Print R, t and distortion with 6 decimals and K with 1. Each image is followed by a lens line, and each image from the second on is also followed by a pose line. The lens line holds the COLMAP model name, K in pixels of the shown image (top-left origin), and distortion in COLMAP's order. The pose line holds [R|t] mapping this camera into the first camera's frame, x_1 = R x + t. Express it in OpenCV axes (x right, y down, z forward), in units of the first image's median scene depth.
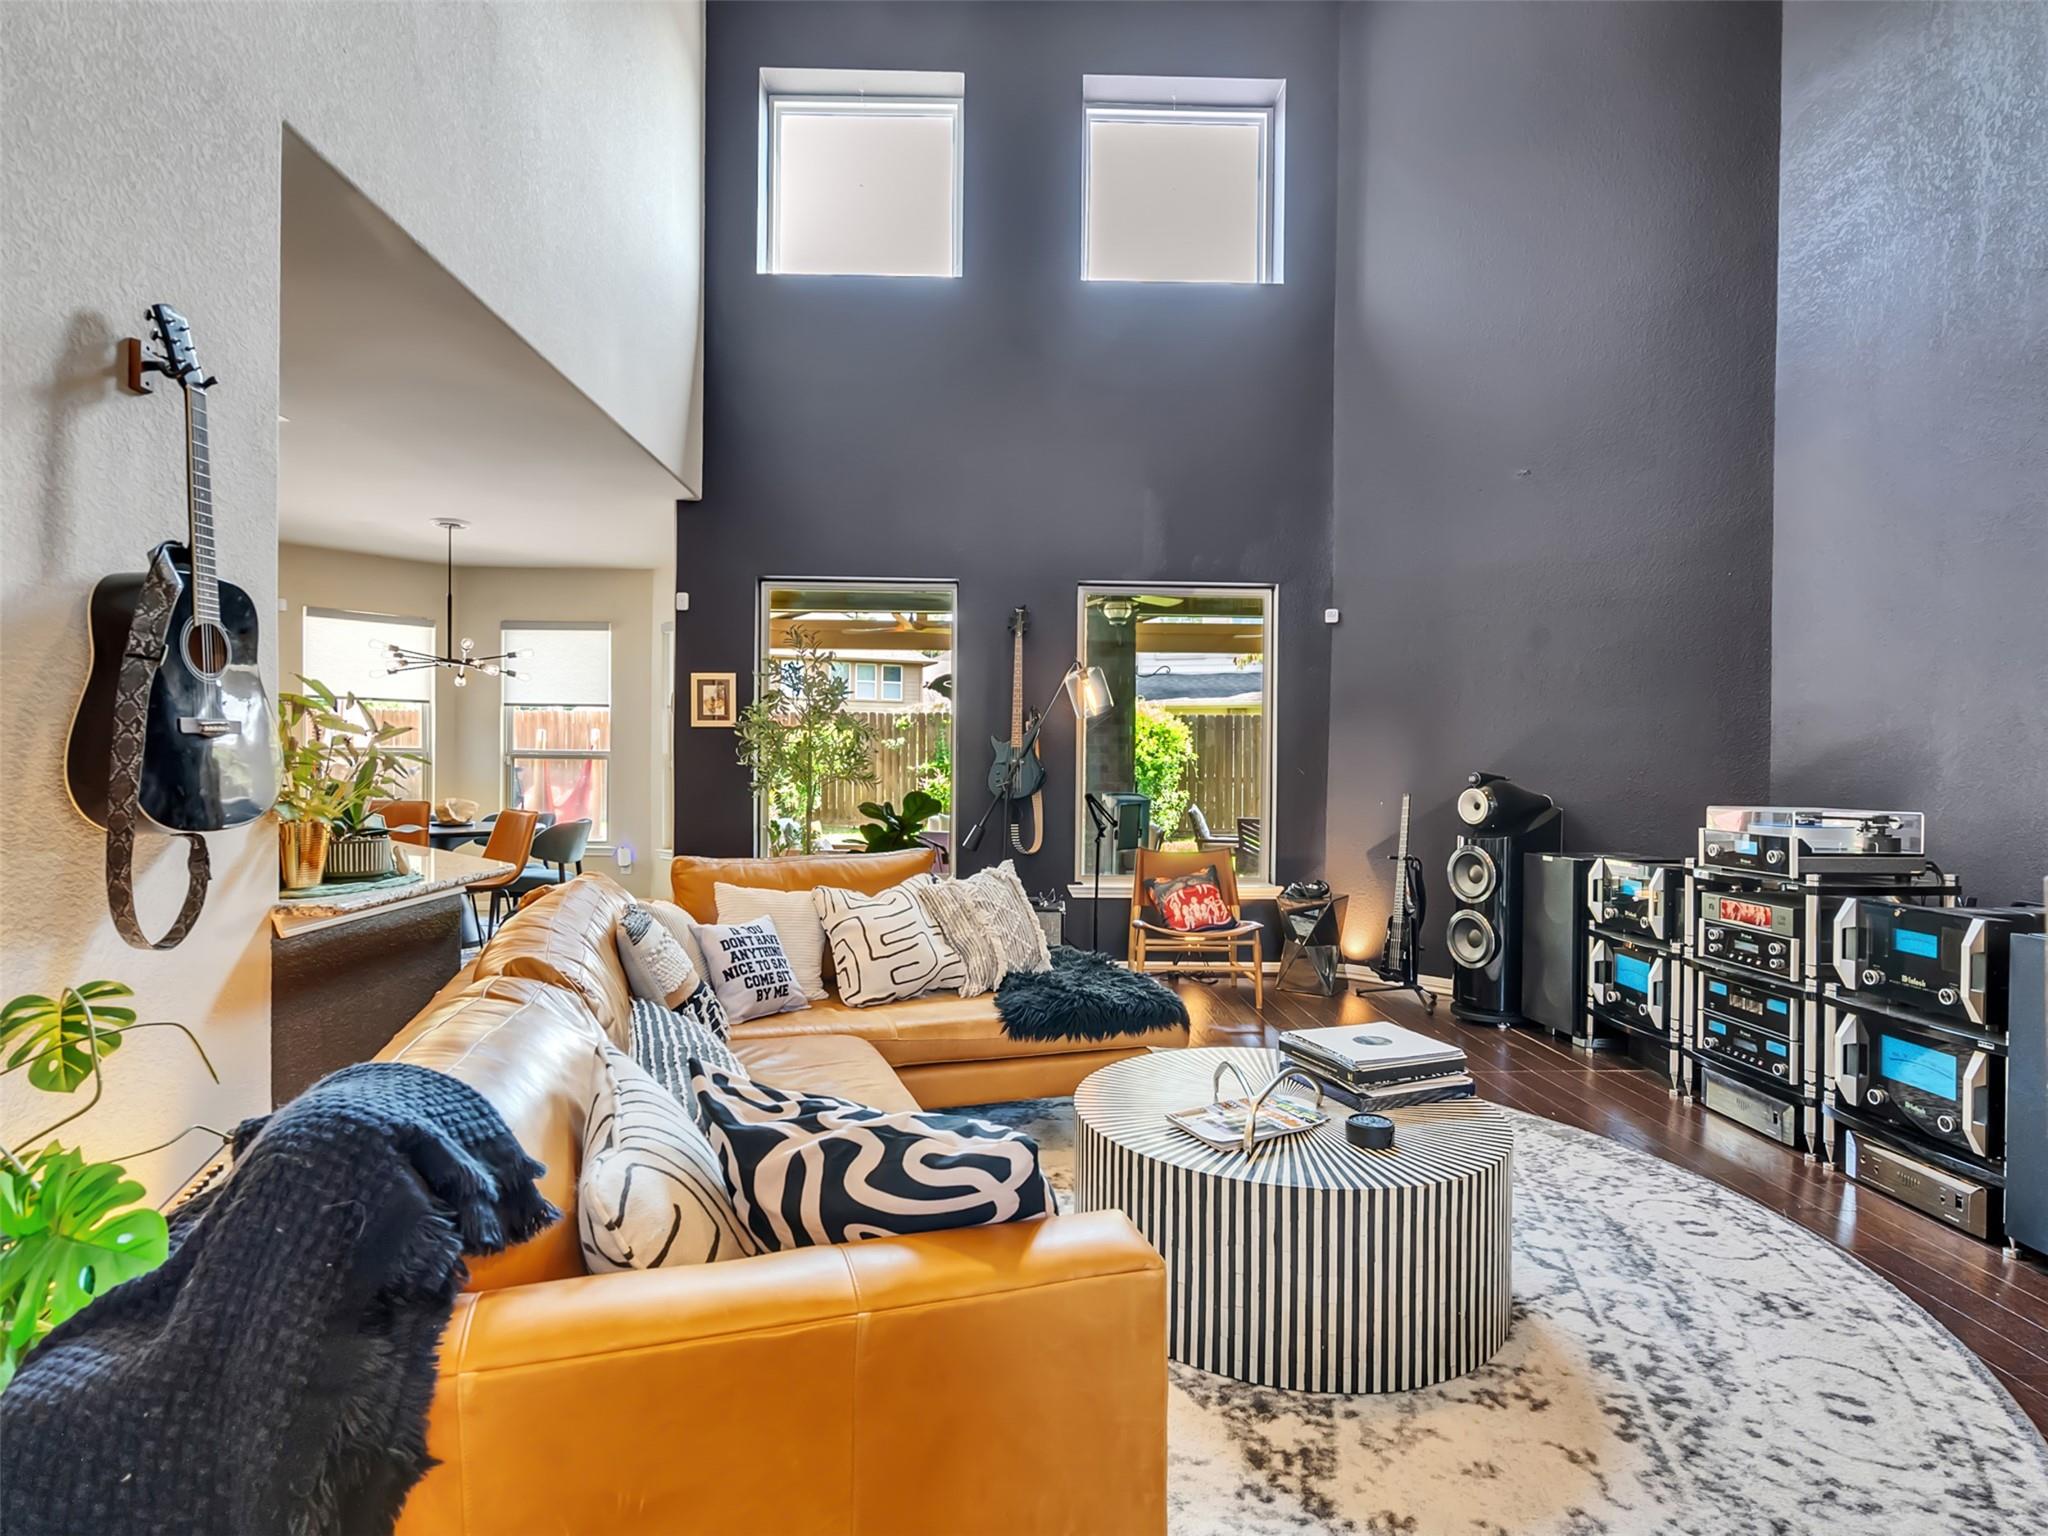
lens RADIAL K [[1050.4, 0, 1011.5], [0, 1050.4, 766.9], [0, 0, 1]] dist [-0.007151, 0.003332]
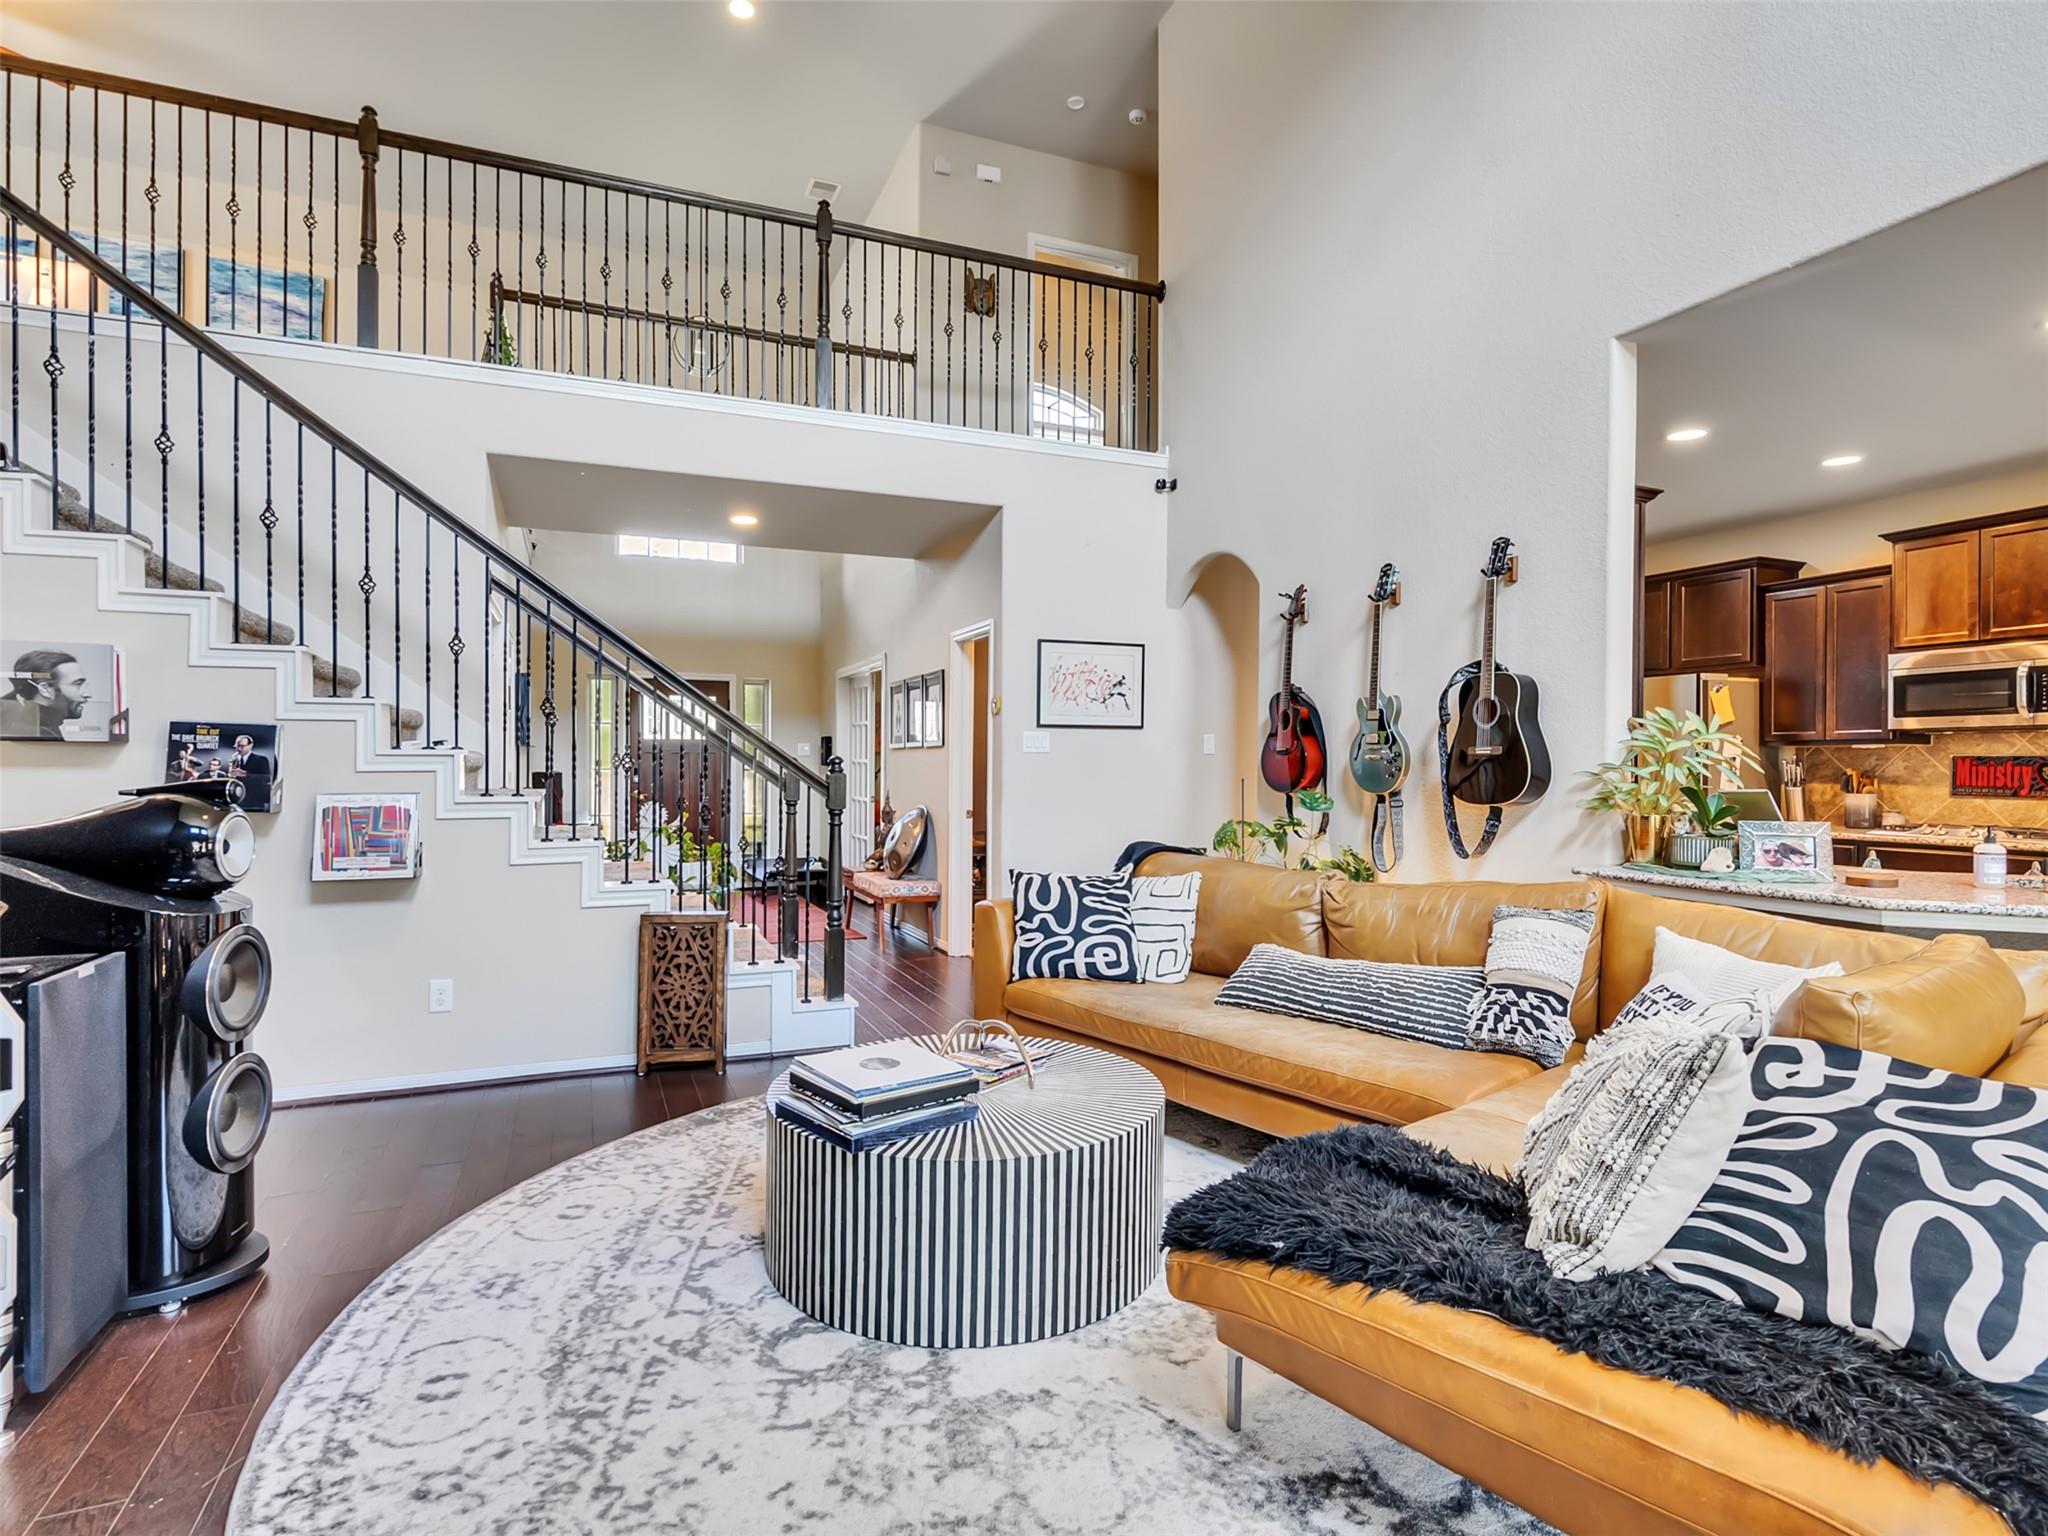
lens RADIAL K [[1050.4, 0, 1019.8], [0, 1050.4, 761.8], [0, 0, 1]] dist [-0.007151, 0.003332]
pose [[-0.931905, -0.010262, -0.362557, 0.263404], [-0.013691, 0.999883, 0.006890, -0.006360], [0.362444, 0.011384, -0.931936, 0.883980]]
